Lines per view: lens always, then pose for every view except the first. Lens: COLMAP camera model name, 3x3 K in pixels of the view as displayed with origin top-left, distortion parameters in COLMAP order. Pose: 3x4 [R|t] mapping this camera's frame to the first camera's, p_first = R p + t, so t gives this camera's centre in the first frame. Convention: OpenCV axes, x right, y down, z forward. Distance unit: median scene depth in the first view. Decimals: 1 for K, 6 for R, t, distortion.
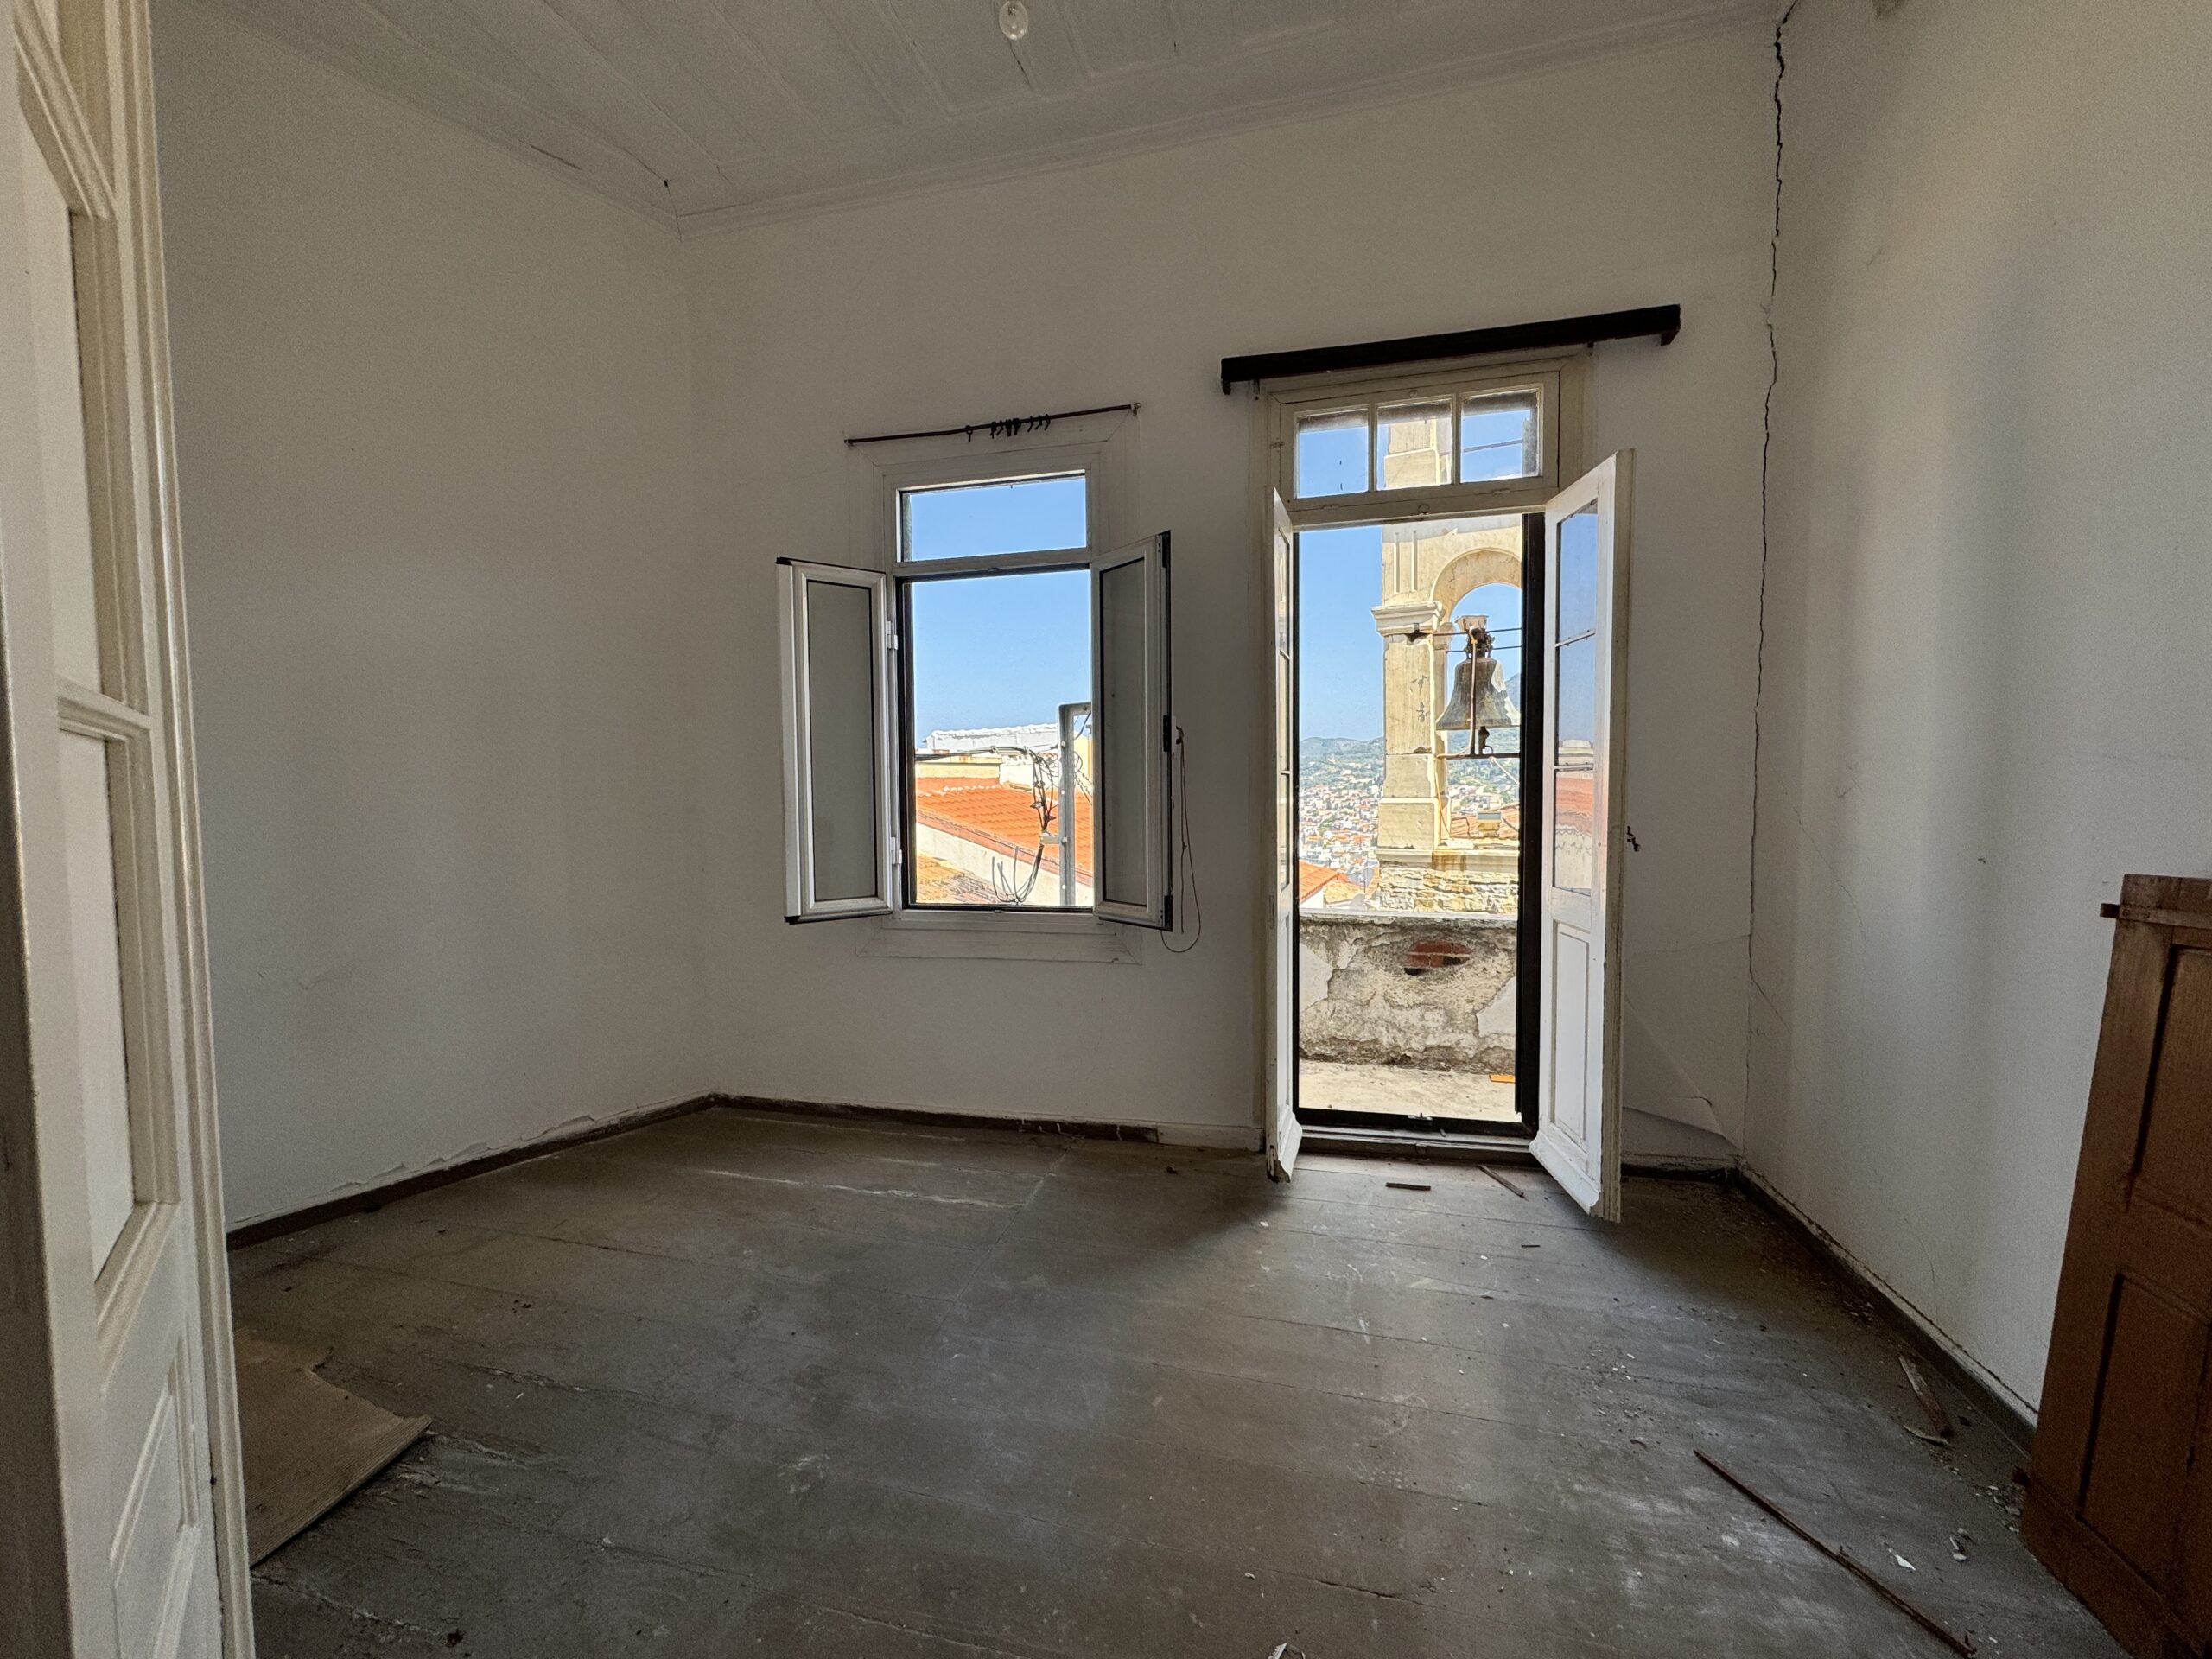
lens RADIAL K [[880.3, 0, 1097.1], [0, 880.3, 822.3], [0, 0, 1]] dist [-0.003580, 0.000621]
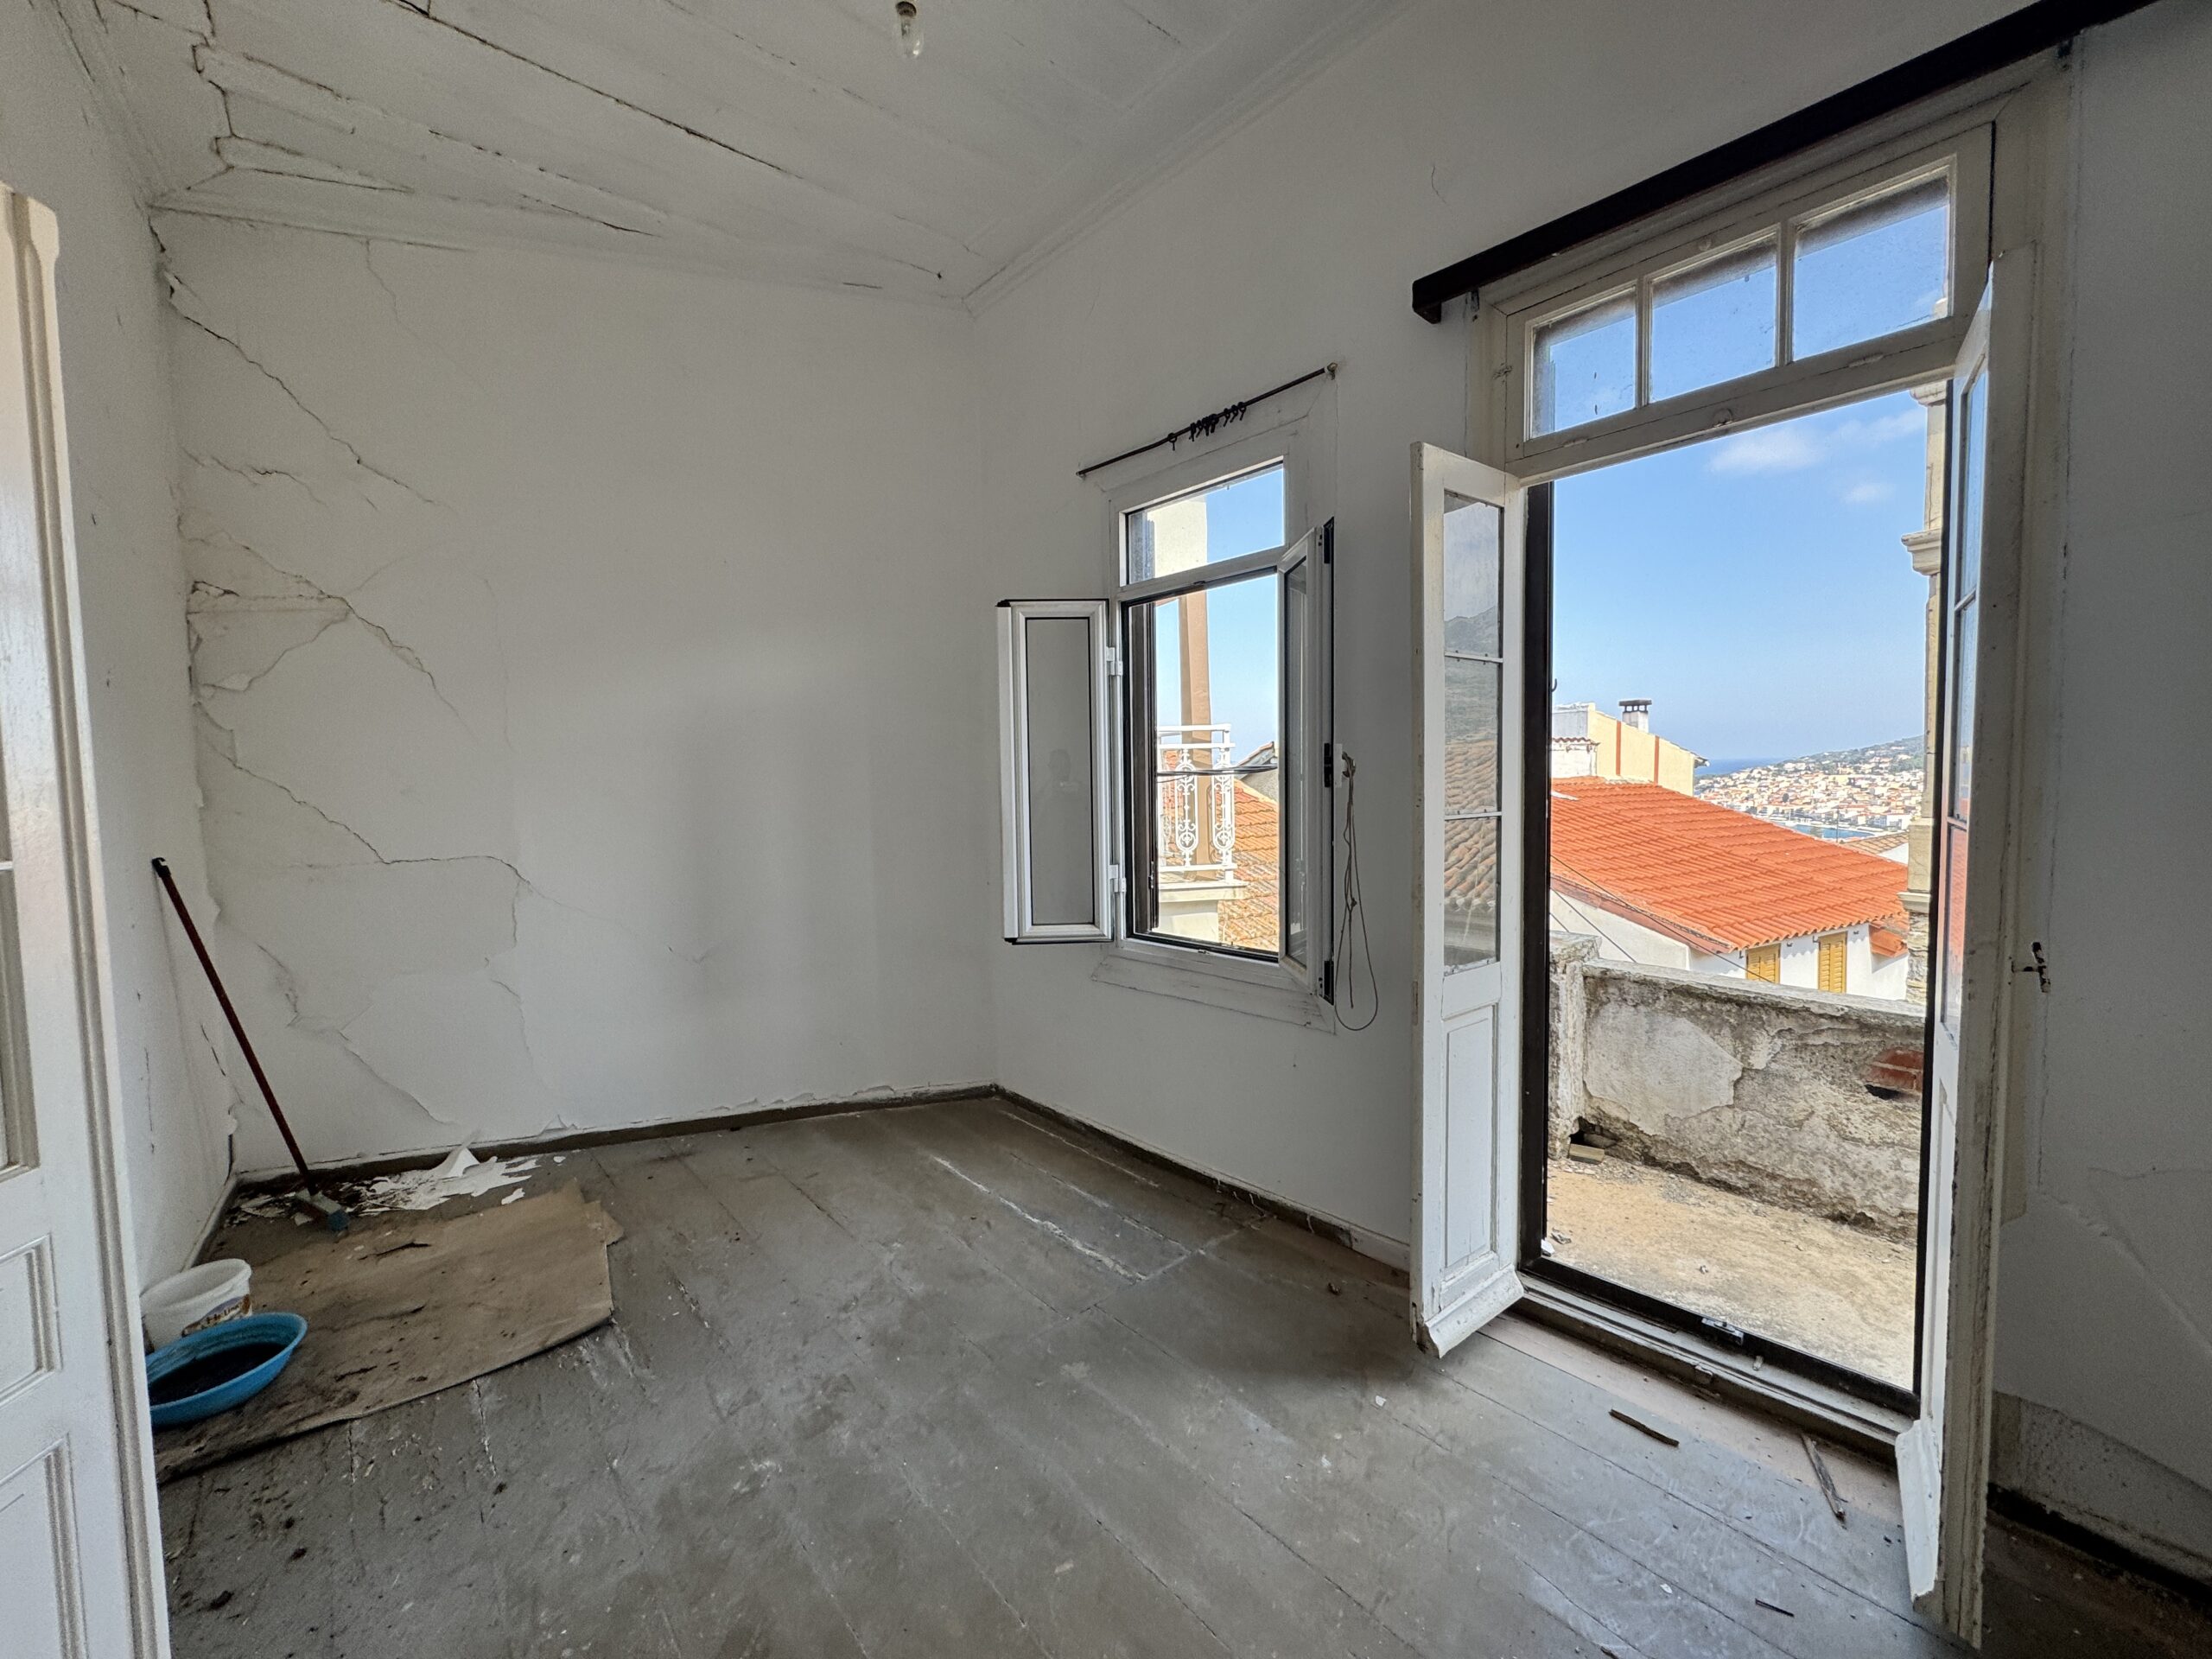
lens RADIAL K [[880.3, 0, 1113.8], [0, 880.3, 820.3], [0, 0, 1]] dist [-0.003580, 0.000621]
pose [[0.830520, 0.023691, -0.556485, 0.345226], [-0.013410, 0.999656, 0.022544, -0.060467], [0.556828, -0.011261, 0.830552, 0.187653]]
